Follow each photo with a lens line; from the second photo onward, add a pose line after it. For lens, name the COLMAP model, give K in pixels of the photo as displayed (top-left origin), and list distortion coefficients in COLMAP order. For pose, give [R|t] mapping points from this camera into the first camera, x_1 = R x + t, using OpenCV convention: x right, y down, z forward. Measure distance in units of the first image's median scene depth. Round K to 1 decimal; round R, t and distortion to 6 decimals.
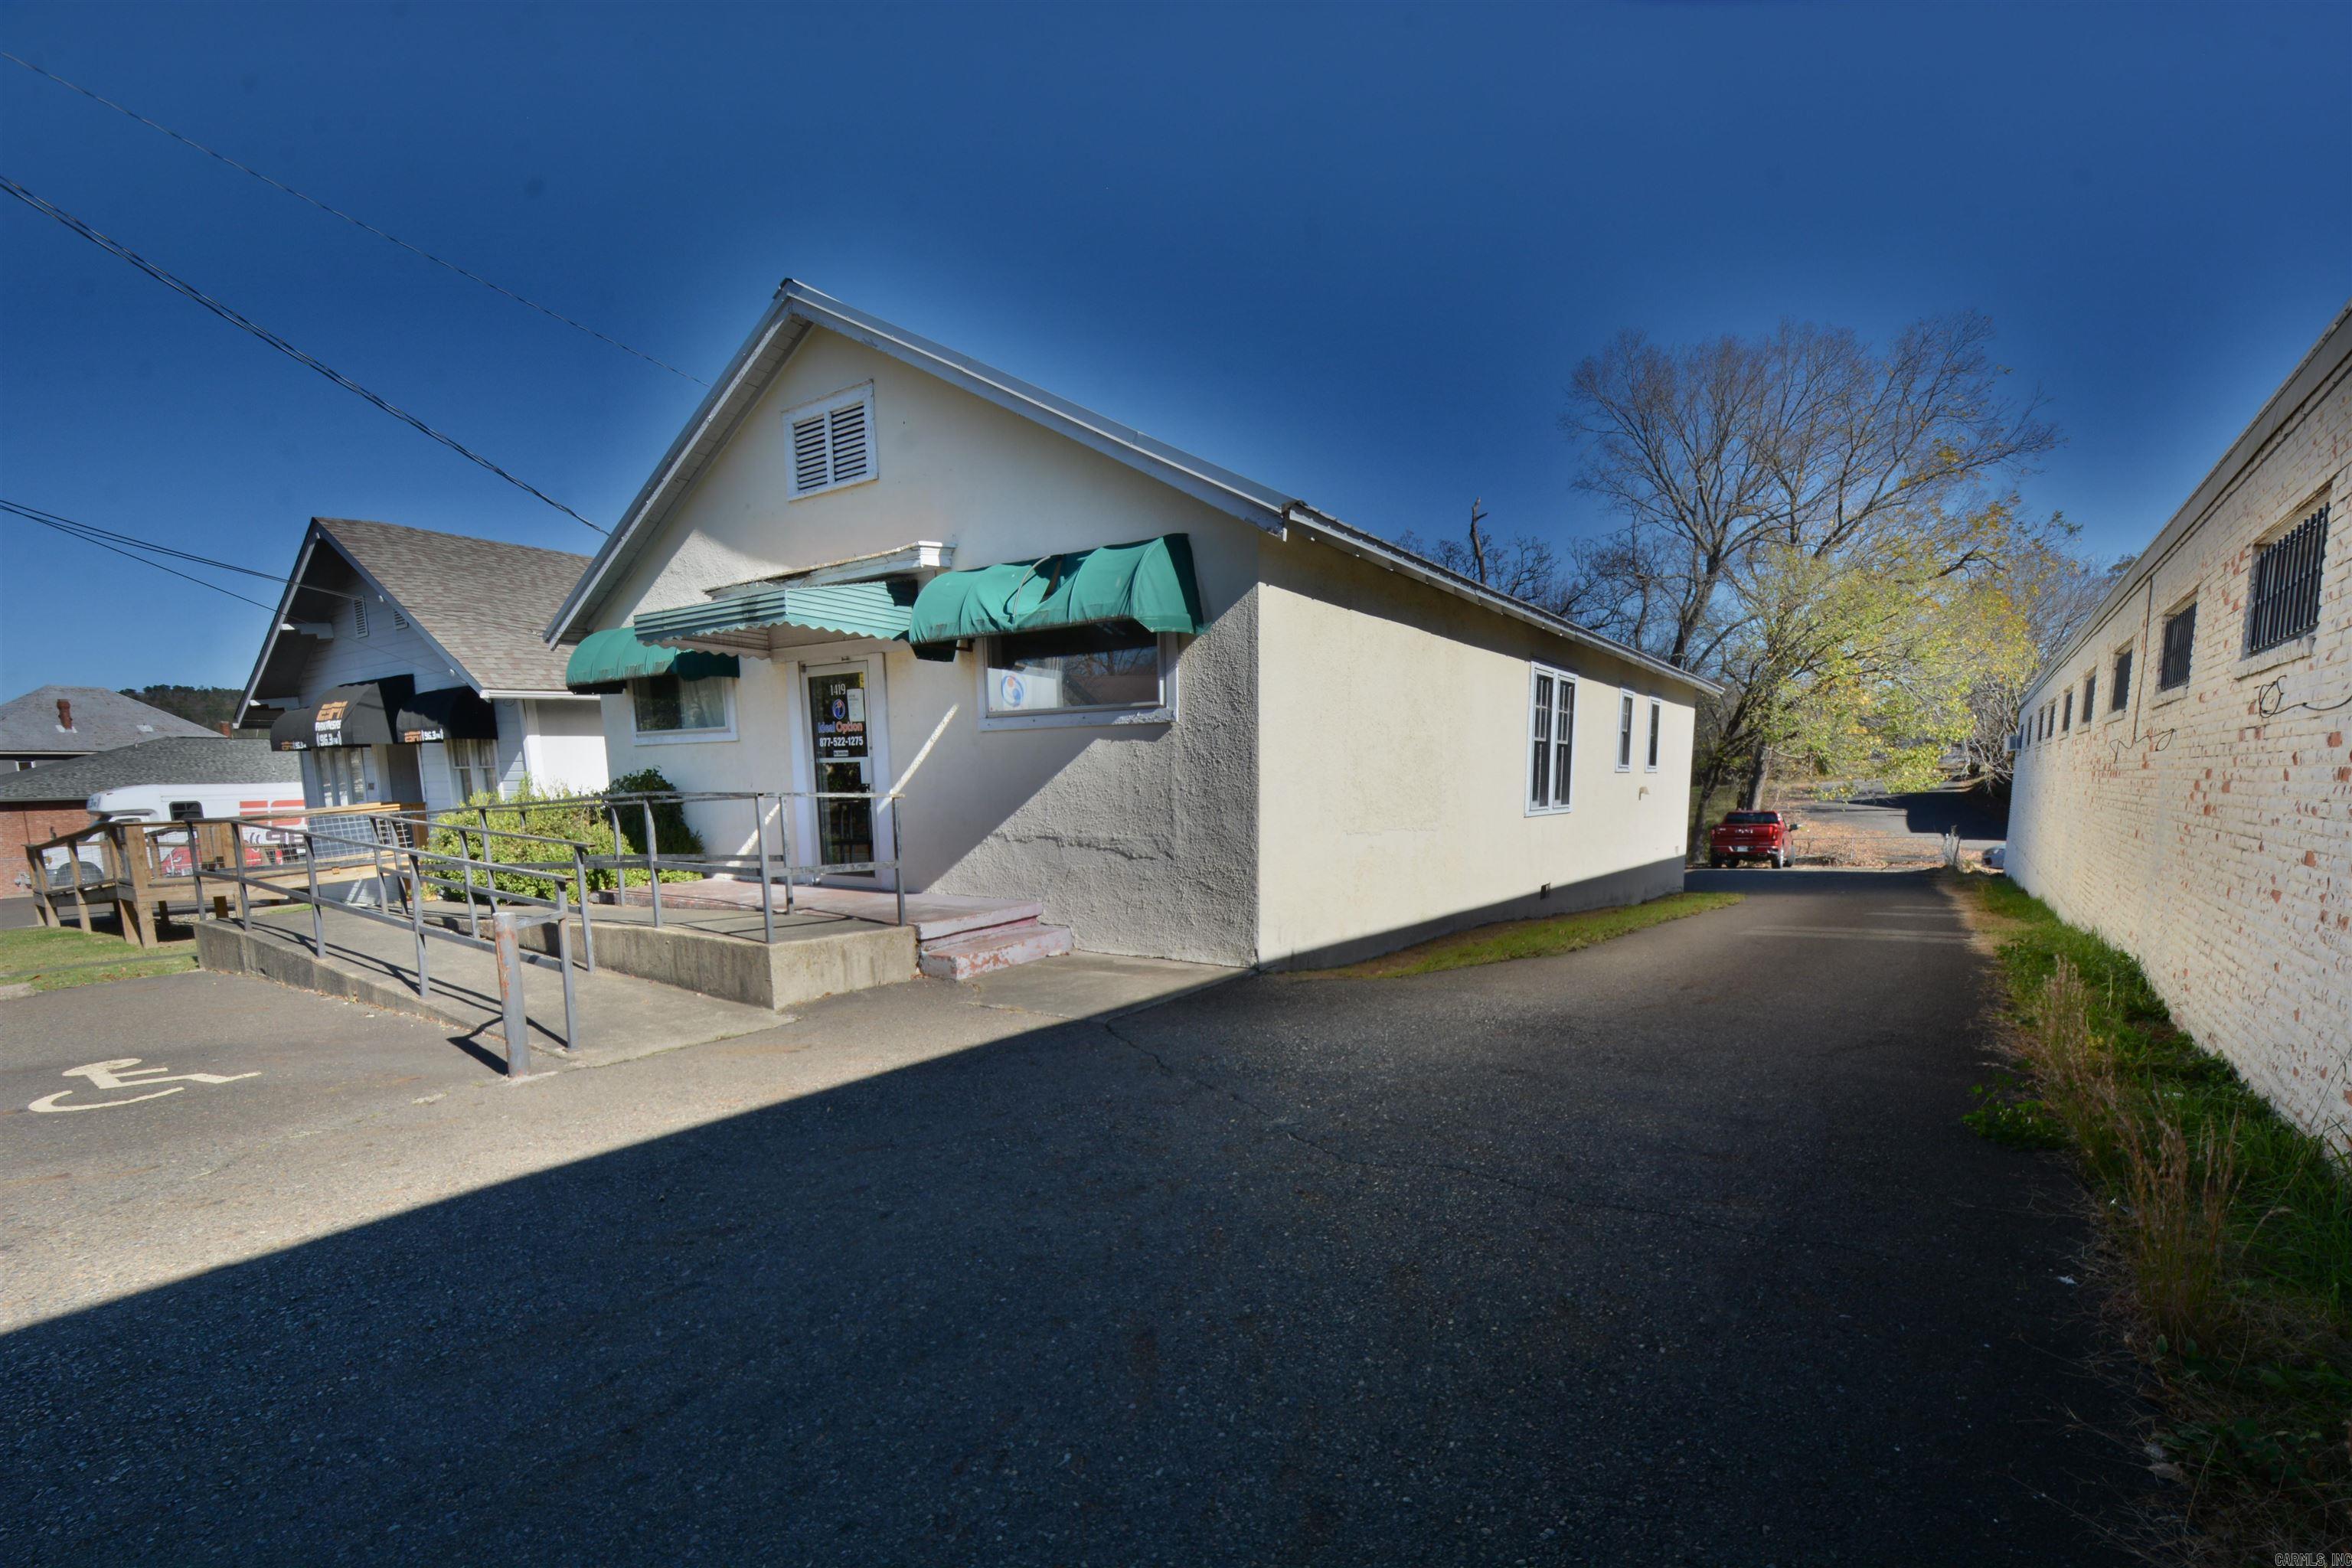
lens RADIAL K [[1037.5, 0, 1211.1], [0, 1037.5, 937.4], [0, 0, 1]] dist [0.027281, -0.026132]
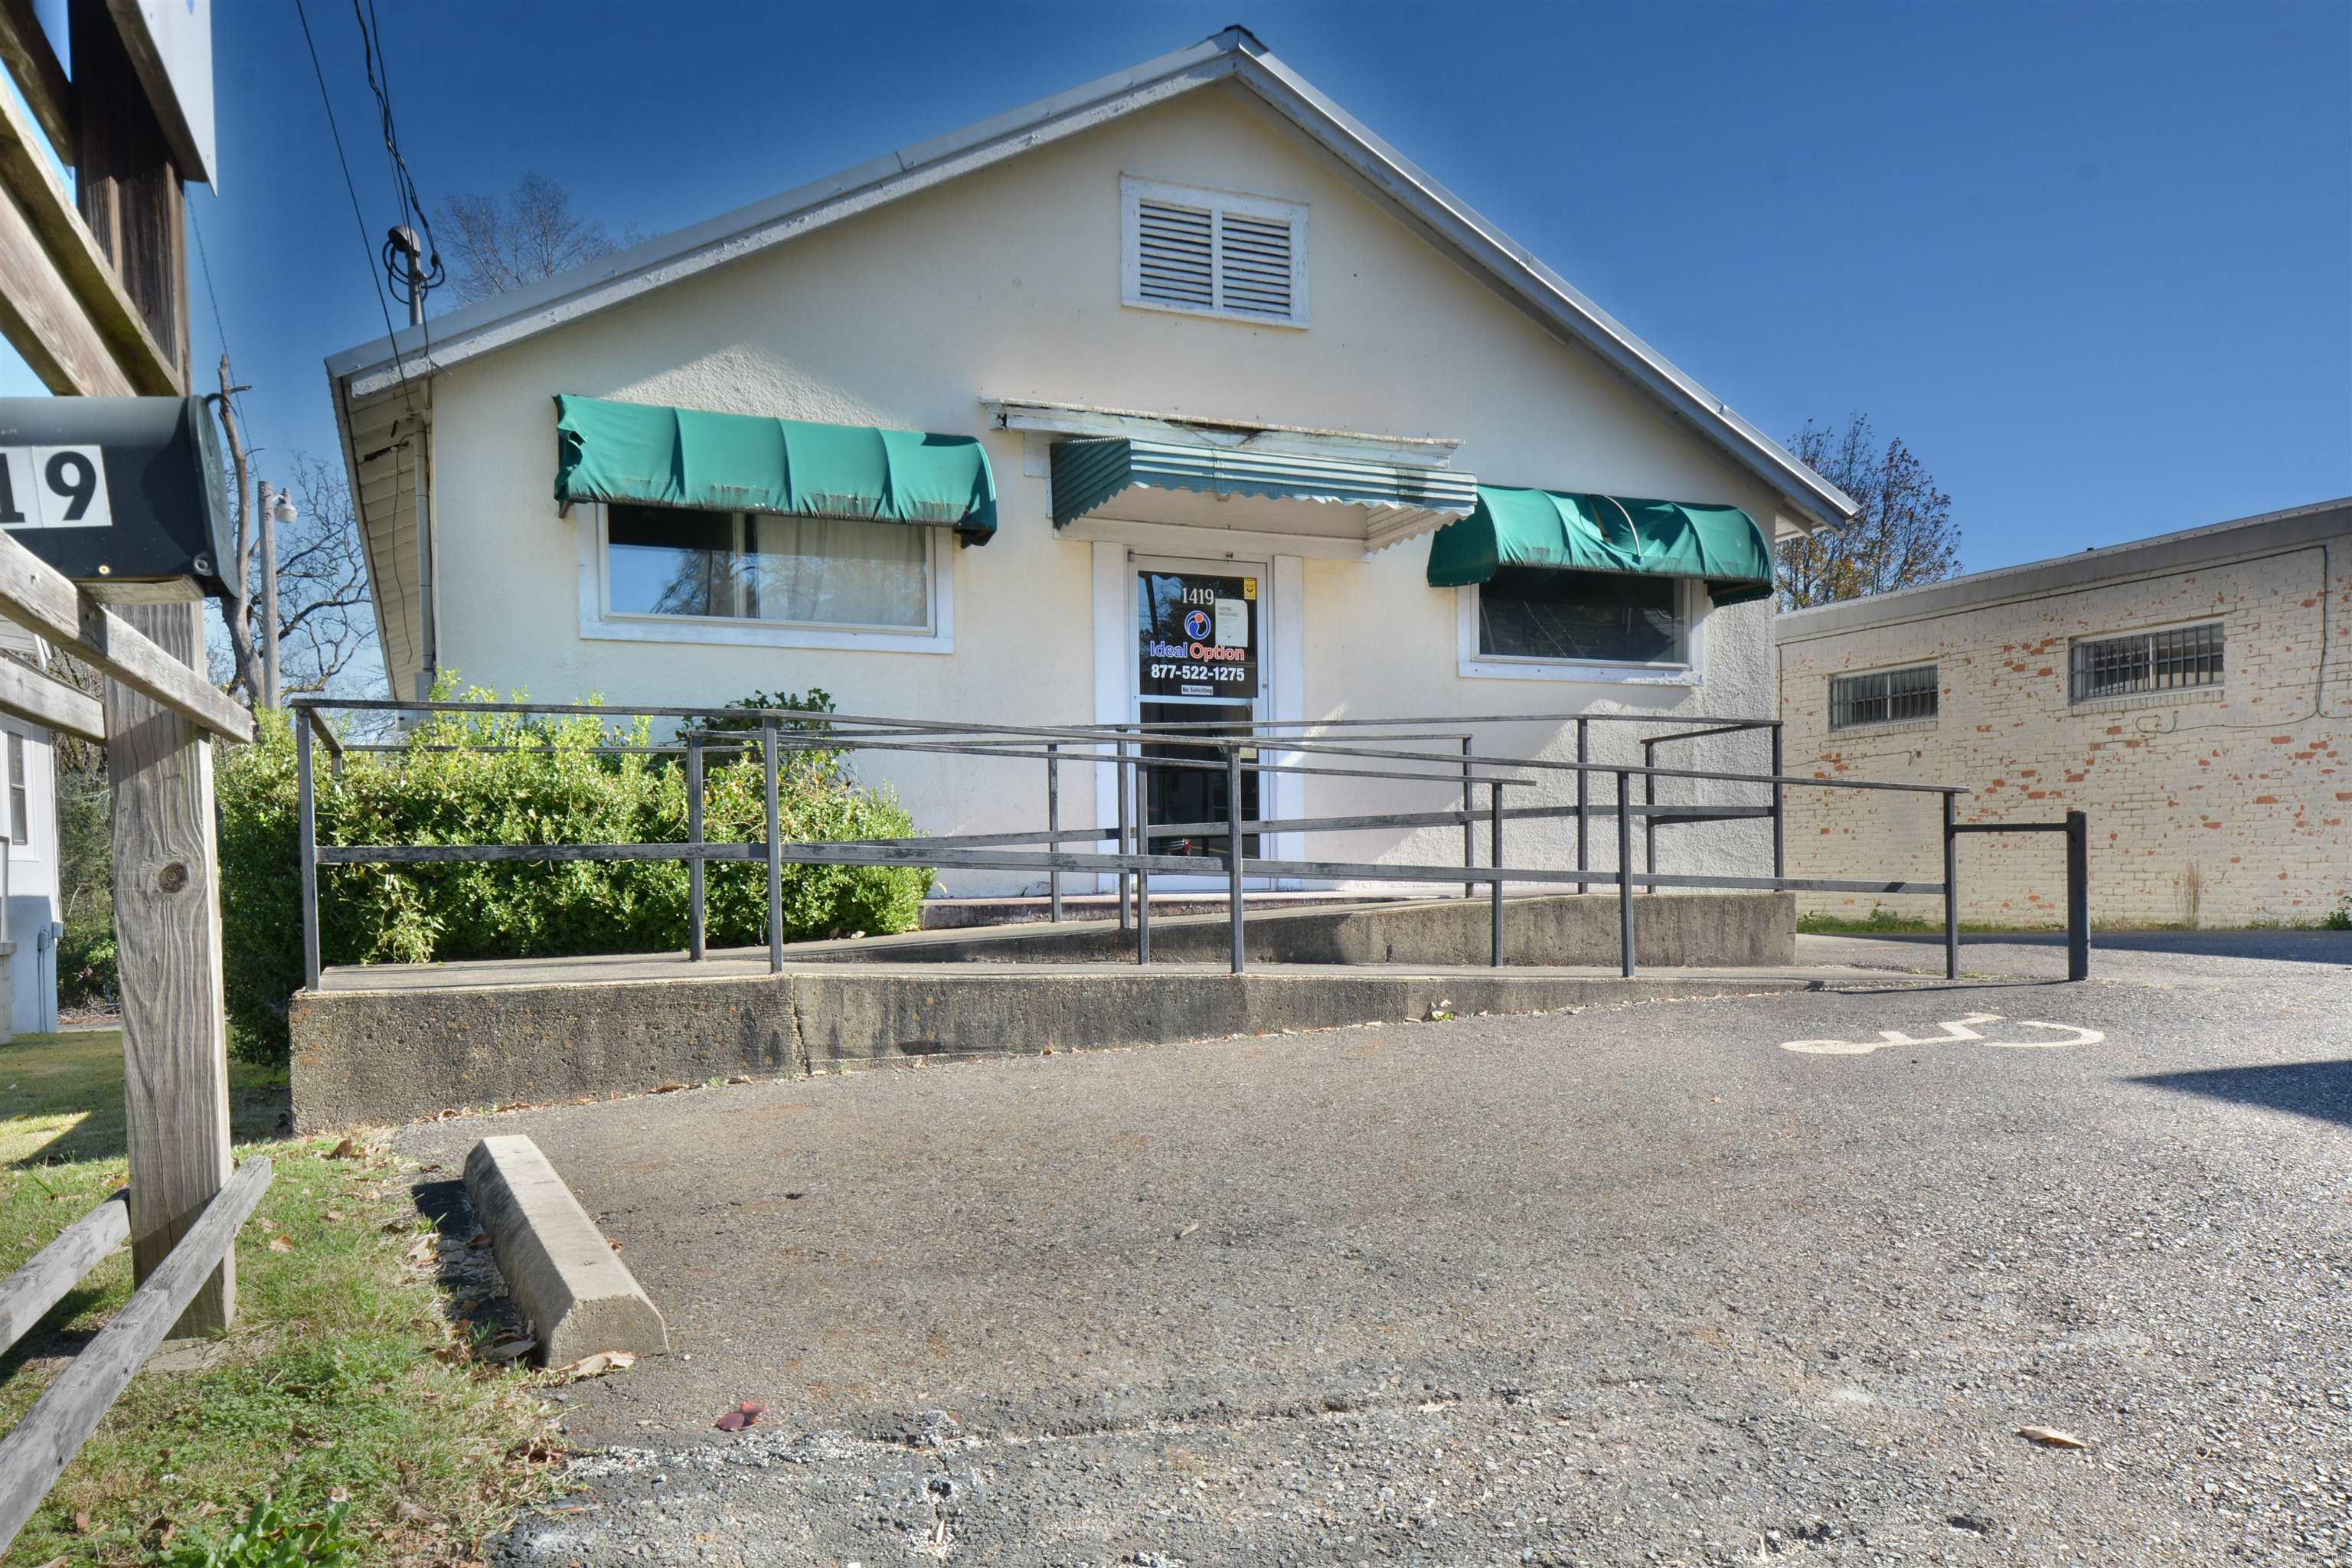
lens RADIAL K [[1744.4, 0, 1222.1], [0, 1744.4, 911.3], [0, 0, 1]] dist [0.040676, -0.004506]
pose [[0.521003, -0.018529, 0.853354, -1.399602], [0.133531, 0.989224, -0.060046, 0.034555], [-0.843045, 0.145233, 0.517863, 0.461613]]
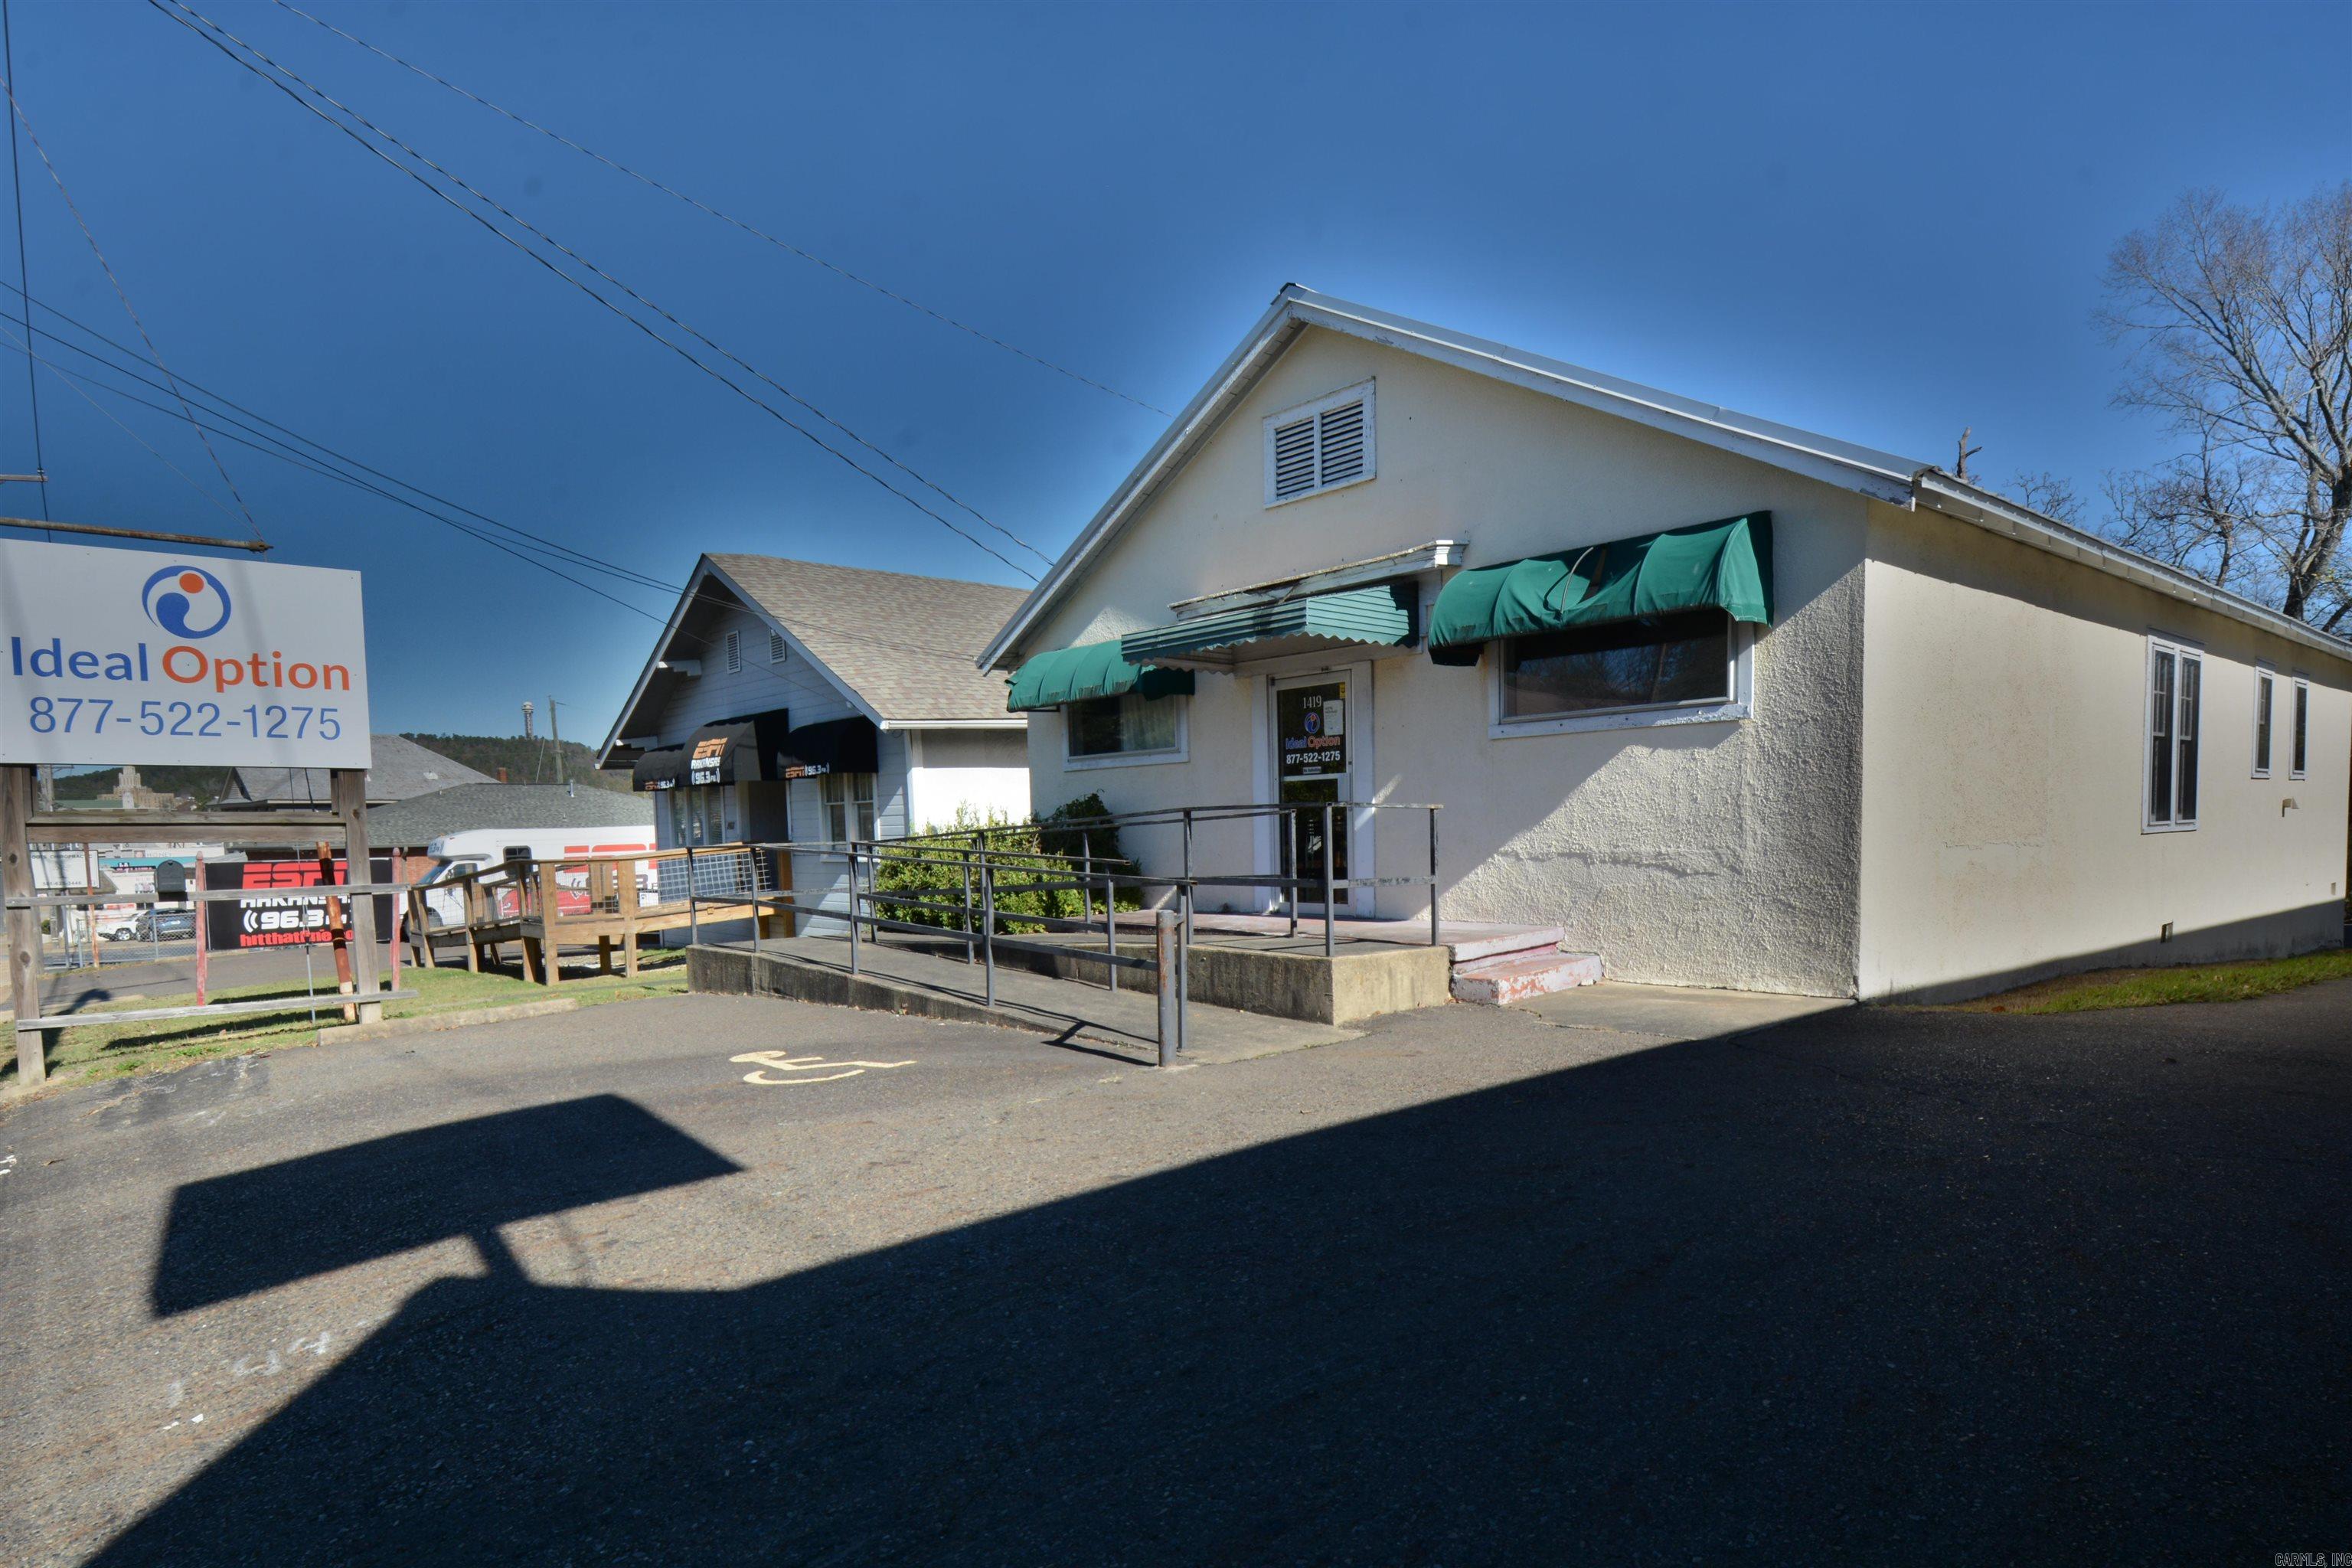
lens RADIAL K [[1332.4, 0, 1207.5], [0, 1332.4, 921.6], [0, 0, 1]] dist [0.033651, -0.029719]
pose [[0.969670, 0.003734, -0.244390, -0.167669], [-0.021728, 0.997242, -0.070974, 0.046209], [0.243451, 0.074131, 0.967076, -0.167780]]
